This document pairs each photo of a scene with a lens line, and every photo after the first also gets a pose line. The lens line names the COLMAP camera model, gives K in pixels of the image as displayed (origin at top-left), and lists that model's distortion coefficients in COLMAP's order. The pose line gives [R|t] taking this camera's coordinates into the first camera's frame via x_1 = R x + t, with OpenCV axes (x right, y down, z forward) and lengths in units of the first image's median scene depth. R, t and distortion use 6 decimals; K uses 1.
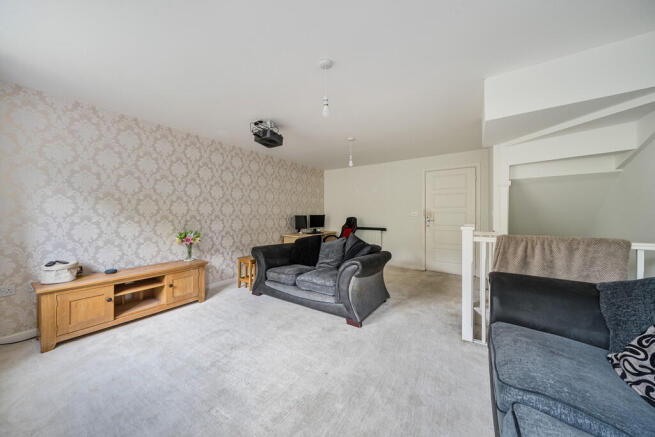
lens RADIAL K [[227.2, 0, 327.5], [0, 227.2, 218.5], [0, 0, 1]] dist [-0.000451, -0.000041]
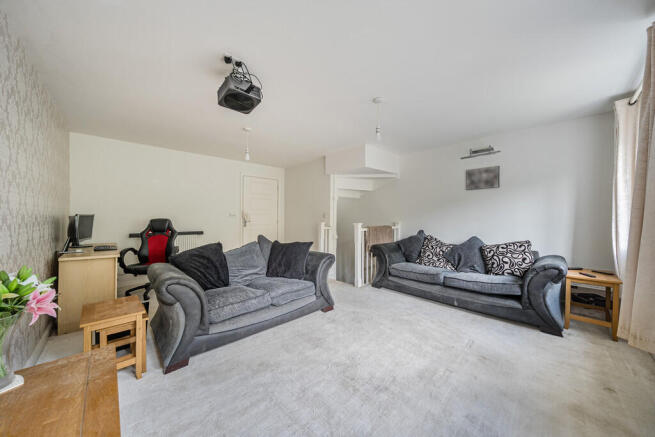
lens RADIAL K [[226.3, 0, 327.5], [0, 226.3, 218.5], [0, 0, 1]] dist [0.000121, 0.000012]
pose [[0.213849, -0.007160, 0.976840, -0.904567], [0.010898, 0.999928, 0.004943, -0.008013], [-0.976806, 0.009589, 0.213912, 0.668895]]
